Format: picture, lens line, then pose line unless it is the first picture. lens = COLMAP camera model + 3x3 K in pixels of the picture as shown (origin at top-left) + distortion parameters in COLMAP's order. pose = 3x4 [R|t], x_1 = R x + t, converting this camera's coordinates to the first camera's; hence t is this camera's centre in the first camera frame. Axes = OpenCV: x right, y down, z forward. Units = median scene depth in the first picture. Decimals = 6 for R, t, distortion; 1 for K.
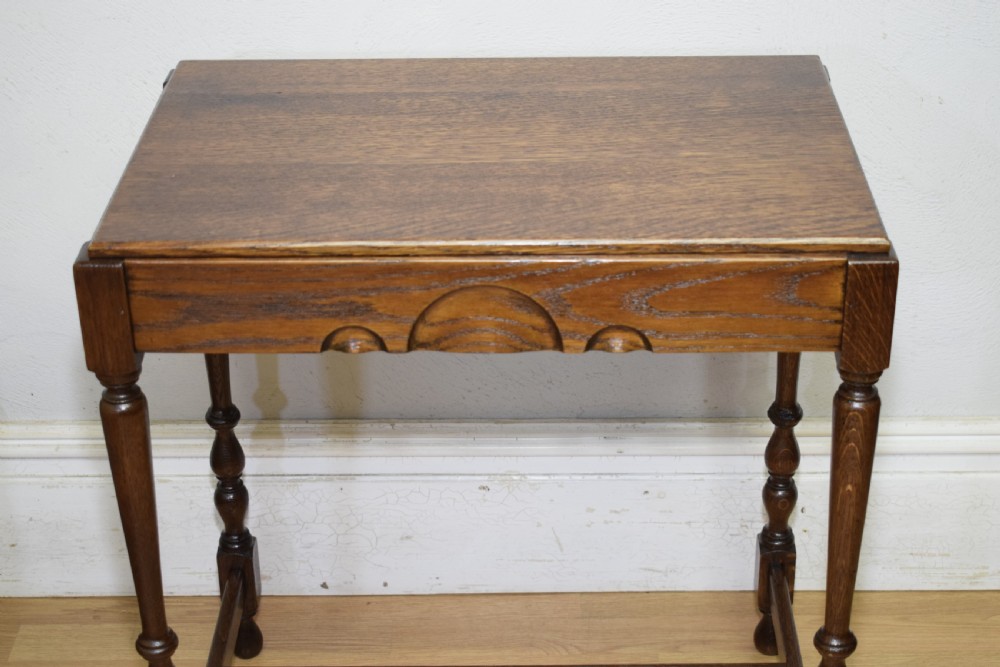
lens RADIAL K [[1841.1, 0, 500.0], [0, 1841.1, 333.5], [0, 0, 1]] dist [-0.033284, 0.101542]
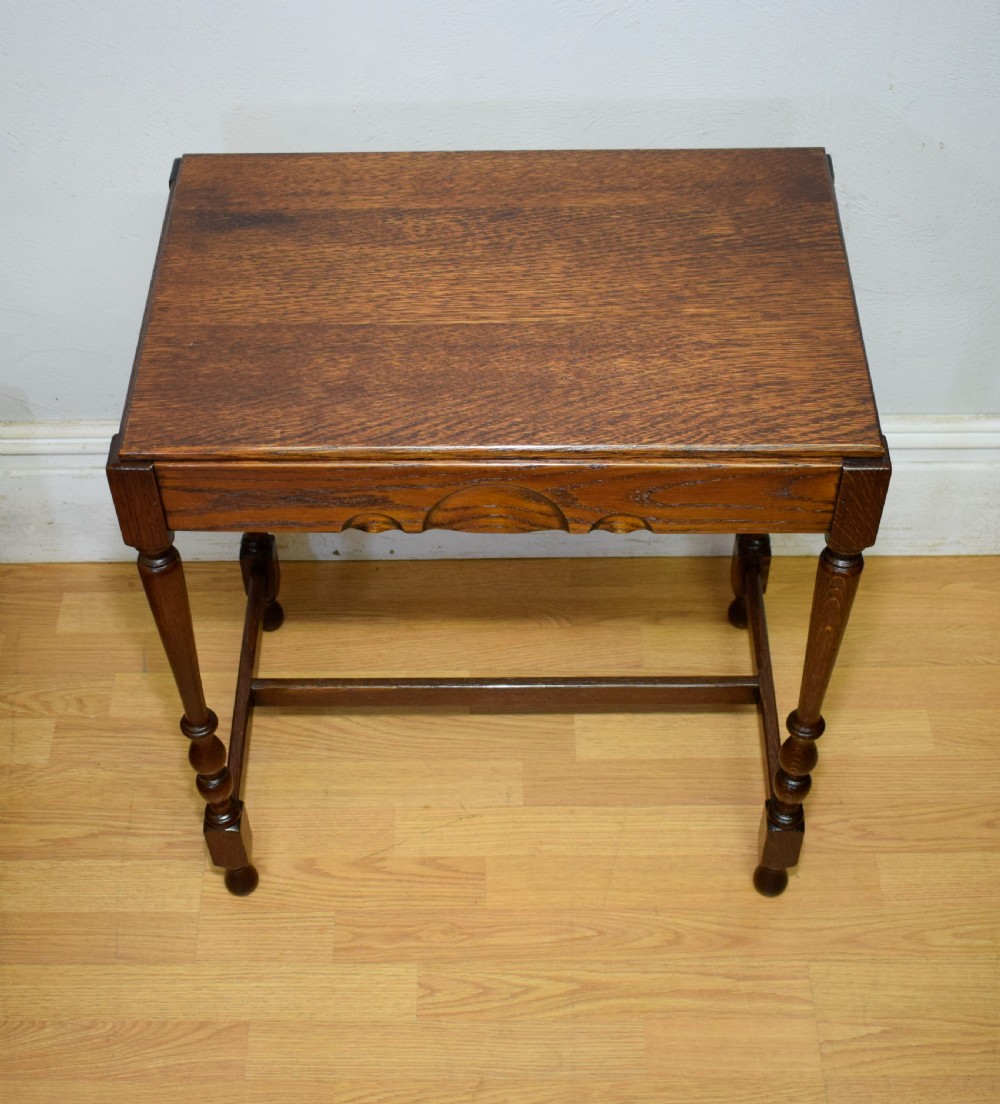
lens RADIAL K [[1721.1, 0, 444.6], [0, 1721.1, 564.8], [0, 0, 1]] dist [-0.019163, -0.017243]
pose [[0.999852, -0.003932, -0.016721, -0.020412], [0.009490, 0.937832, 0.346959, -0.309874], [0.014318, -0.347067, 0.937731, 0.055430]]
